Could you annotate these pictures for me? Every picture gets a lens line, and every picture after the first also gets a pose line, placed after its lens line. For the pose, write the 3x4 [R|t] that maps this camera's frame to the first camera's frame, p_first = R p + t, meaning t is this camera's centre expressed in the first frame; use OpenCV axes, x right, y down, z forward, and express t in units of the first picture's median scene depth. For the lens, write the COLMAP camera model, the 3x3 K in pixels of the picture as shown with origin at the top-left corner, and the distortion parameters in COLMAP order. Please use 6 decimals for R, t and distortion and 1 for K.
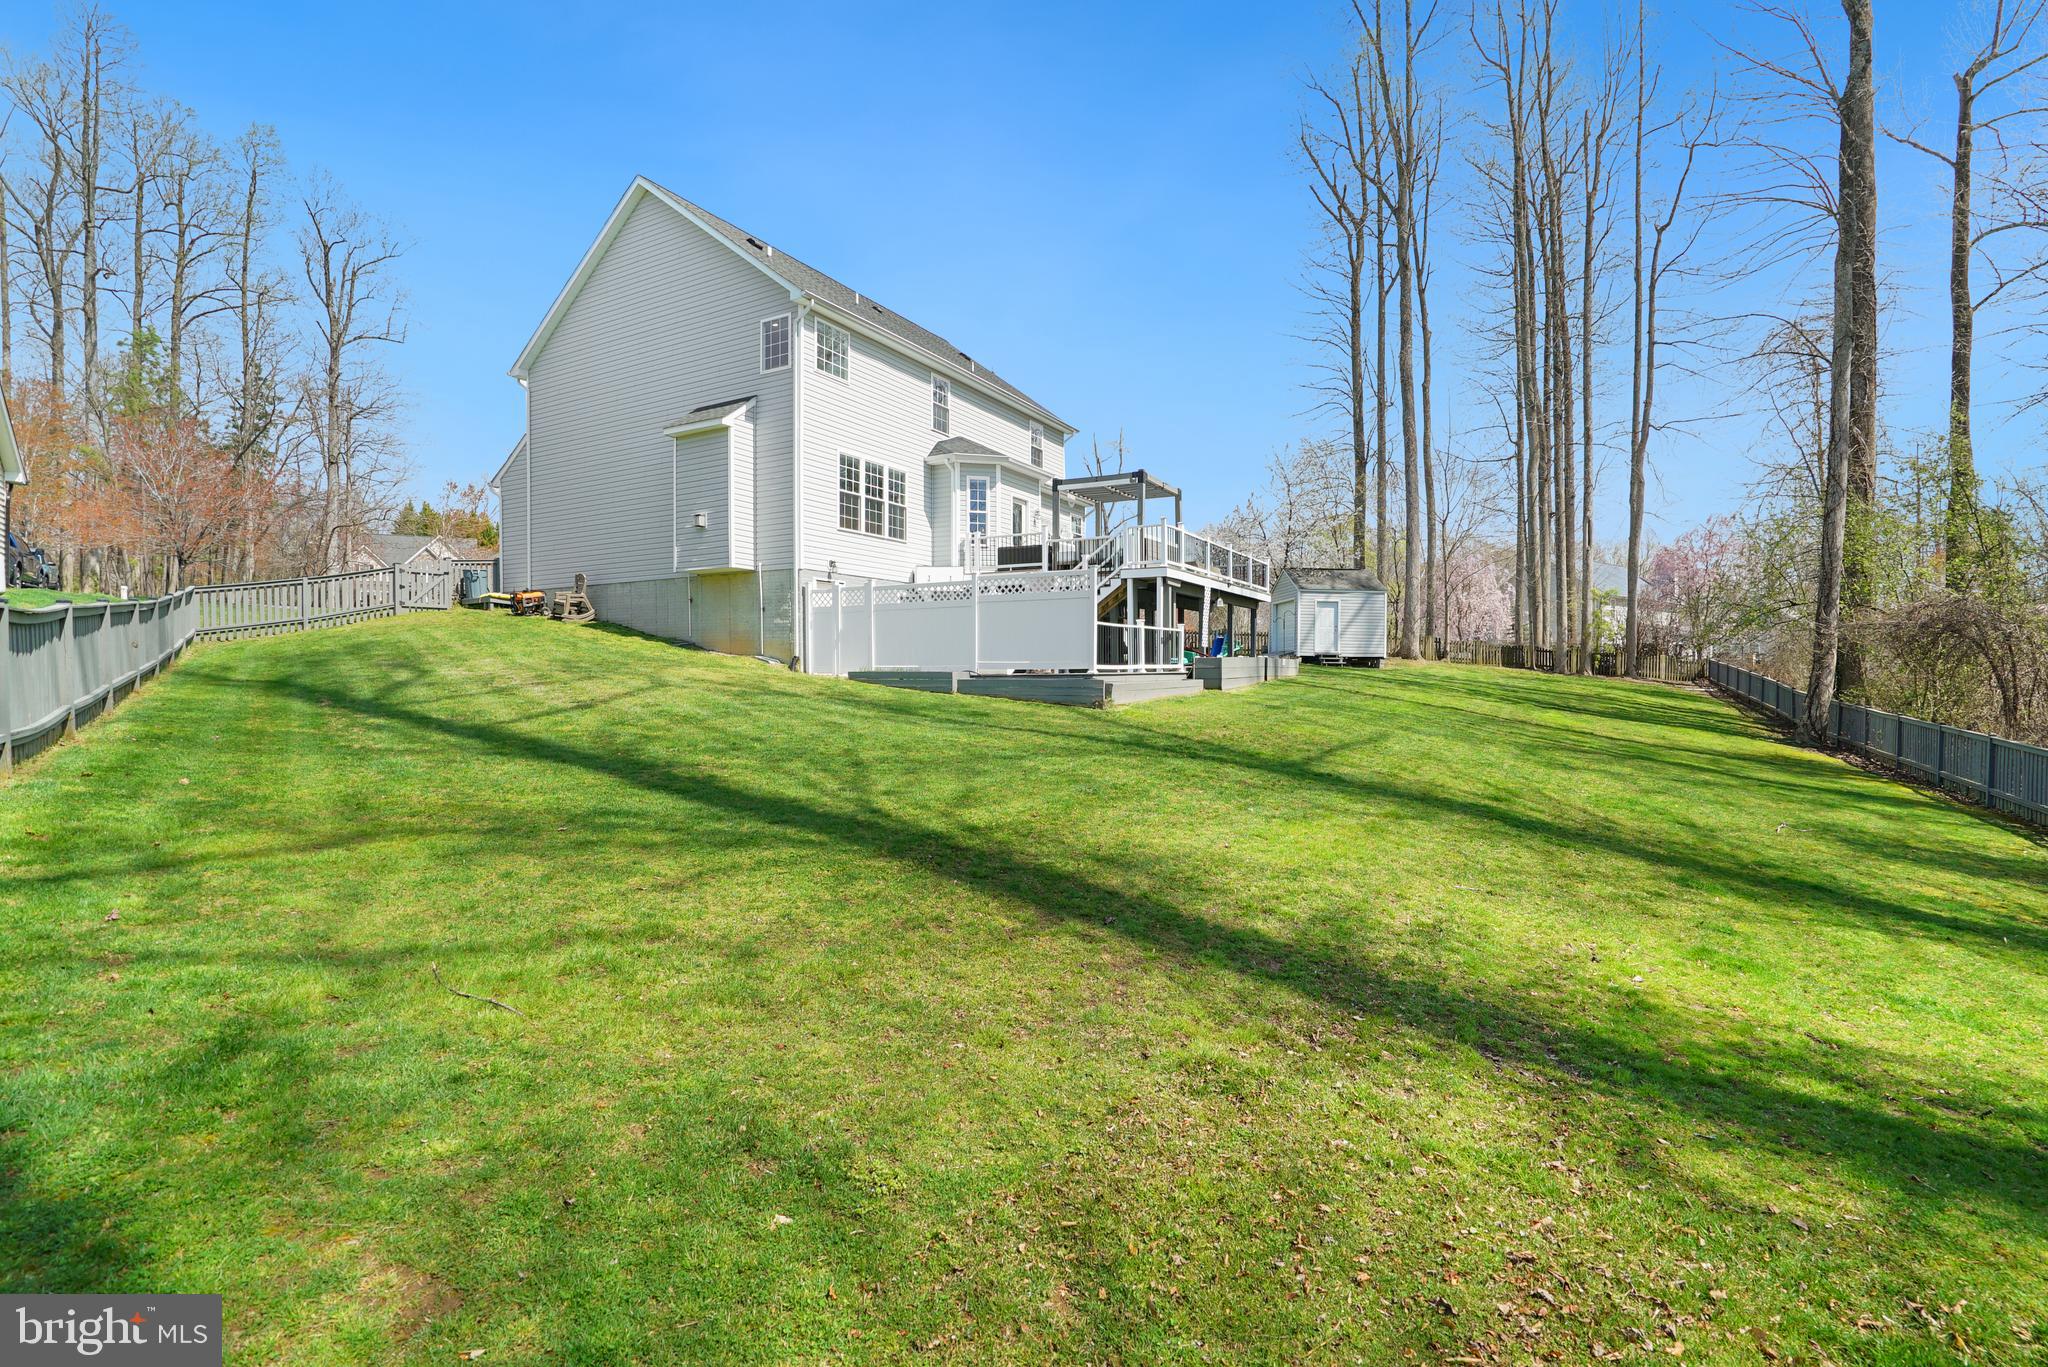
lens RADIAL K [[953.5, 0, 1025.2], [0, 953.5, 668.8], [0, 0, 1]] dist [-0.030458, 0.012102]
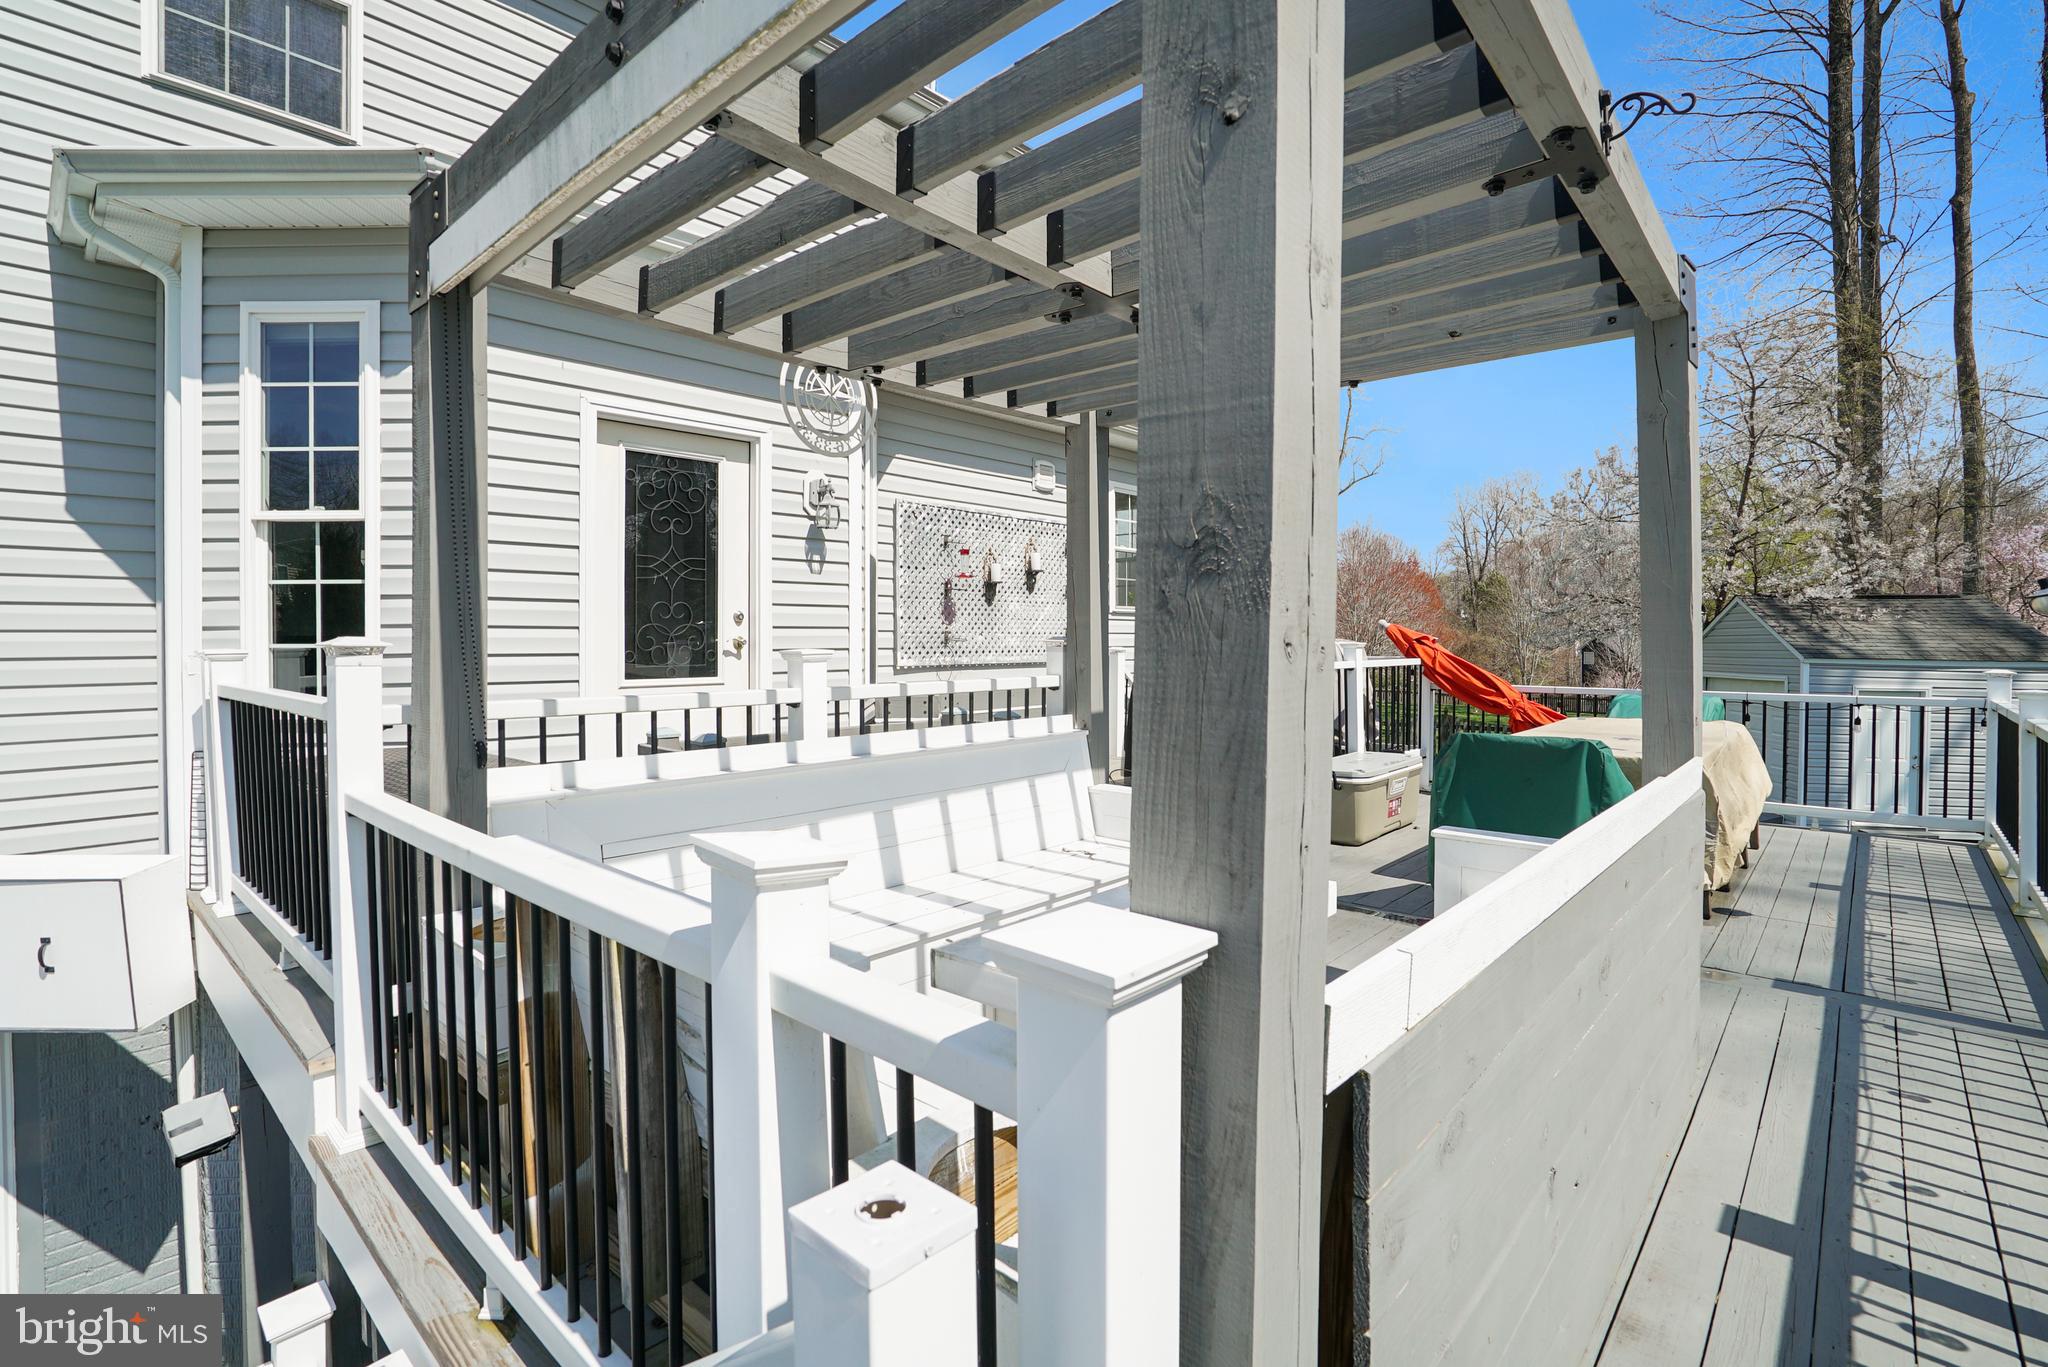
lens RADIAL K [[953.5, 0, 1025.2], [0, 953.5, 668.8], [0, 0, 1]] dist [-0.030458, 0.012102]
pose [[0.970476, 0.003332, -0.241173, 0.112046], [0.000287, 0.999888, 0.014971, -0.140243], [0.241196, -0.014598, 0.970367, 0.870554]]
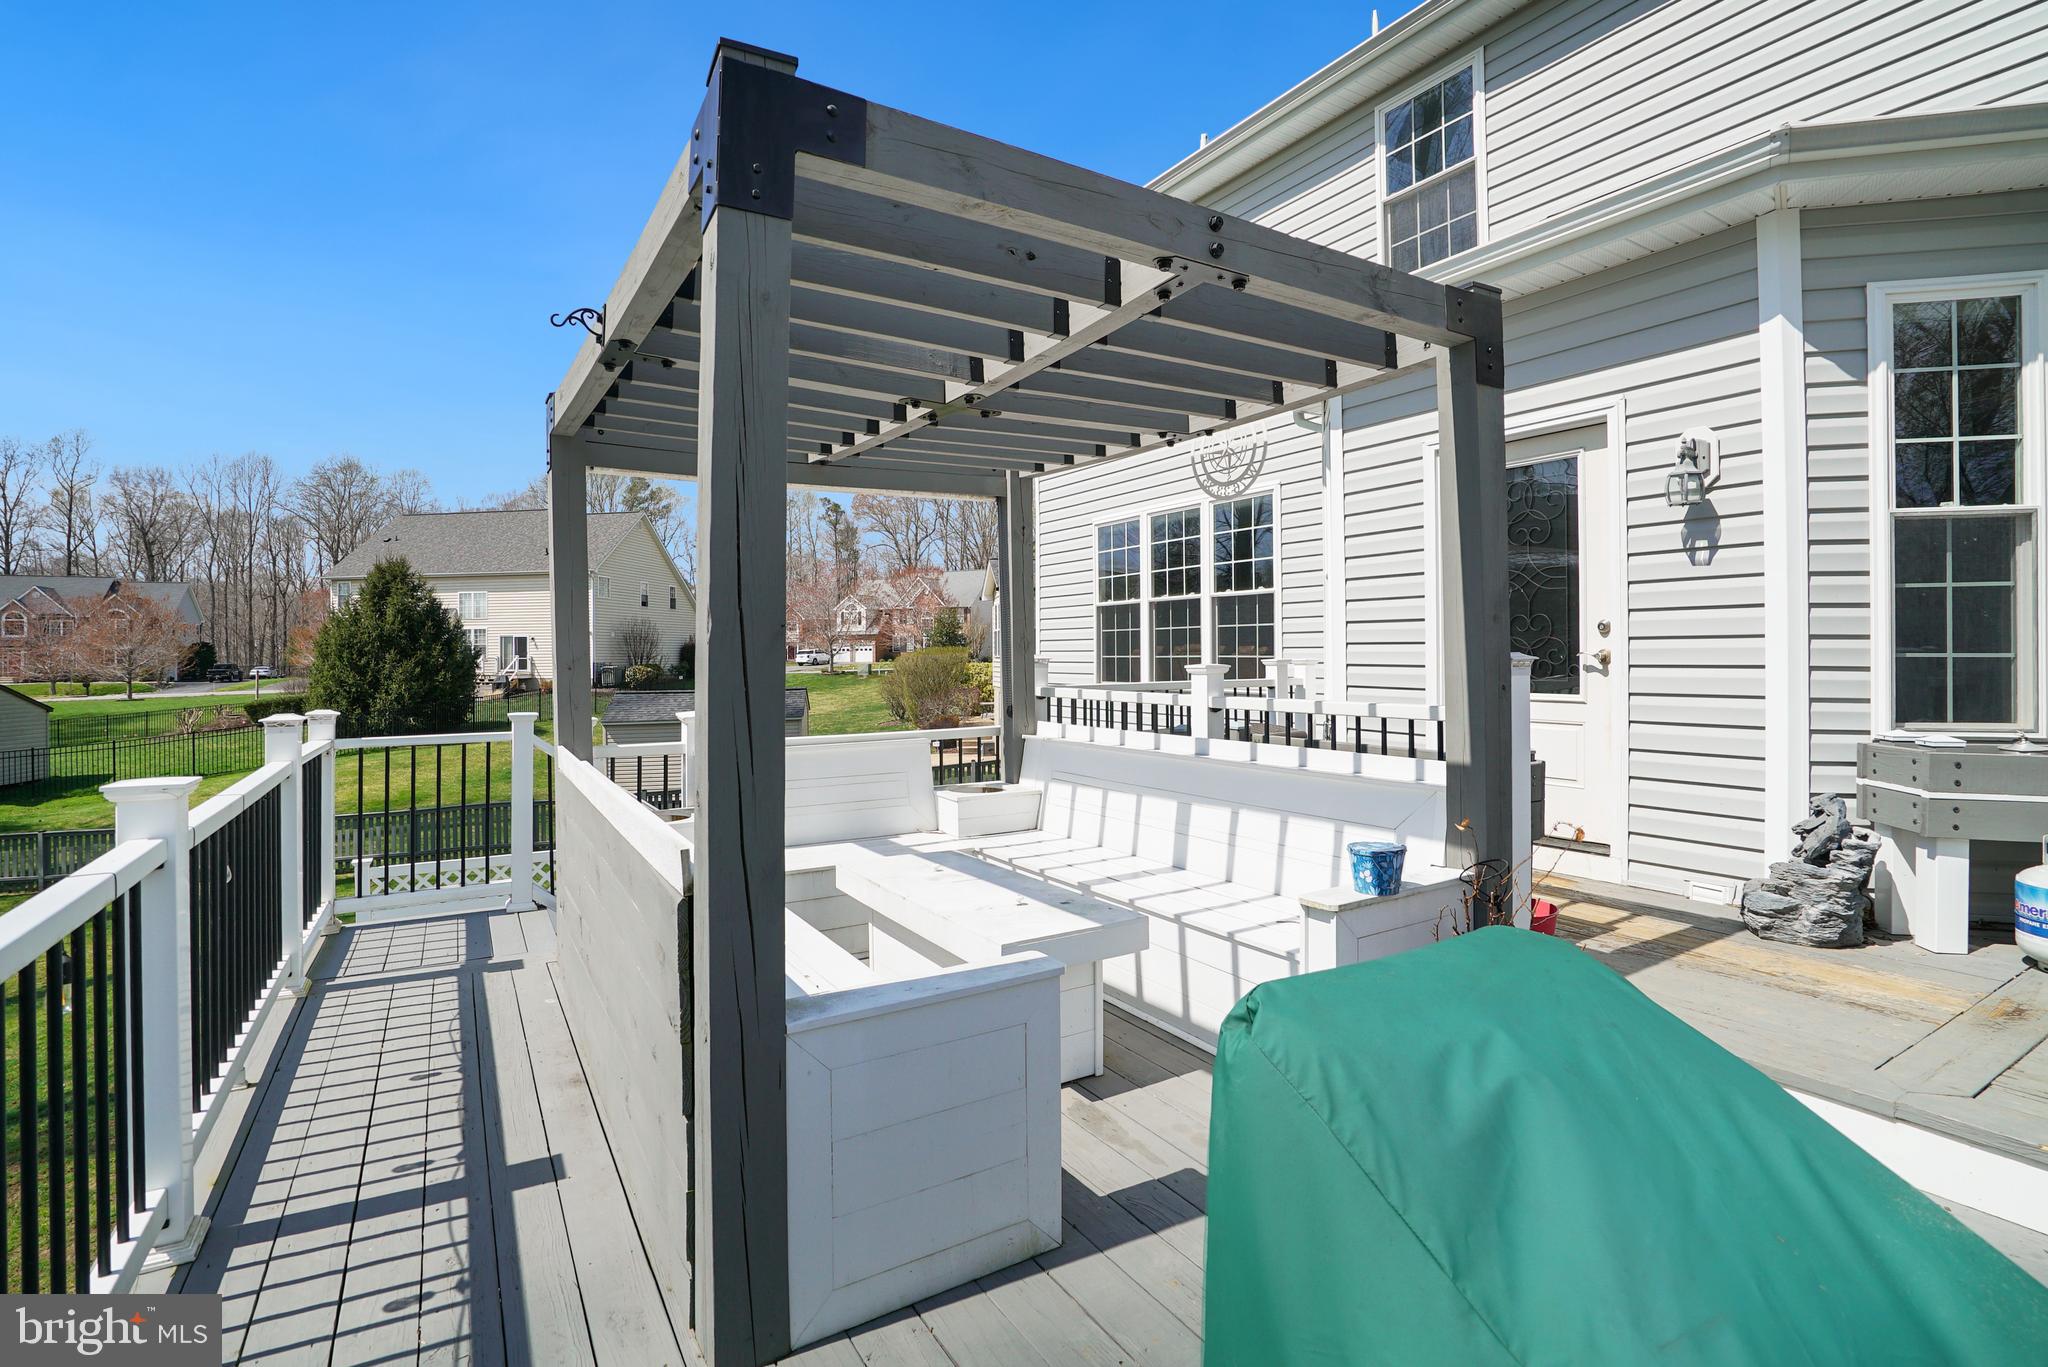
lens RADIAL K [[953.5, 0, 1025.2], [0, 953.5, 668.8], [0, 0, 1]] dist [-0.030458, 0.012102]
pose [[-0.505797, 0.014875, -0.862524, 0.154689], [-0.008369, 0.999720, 0.022148, -0.141729], [0.862612, 0.018421, -0.505531, 0.949858]]
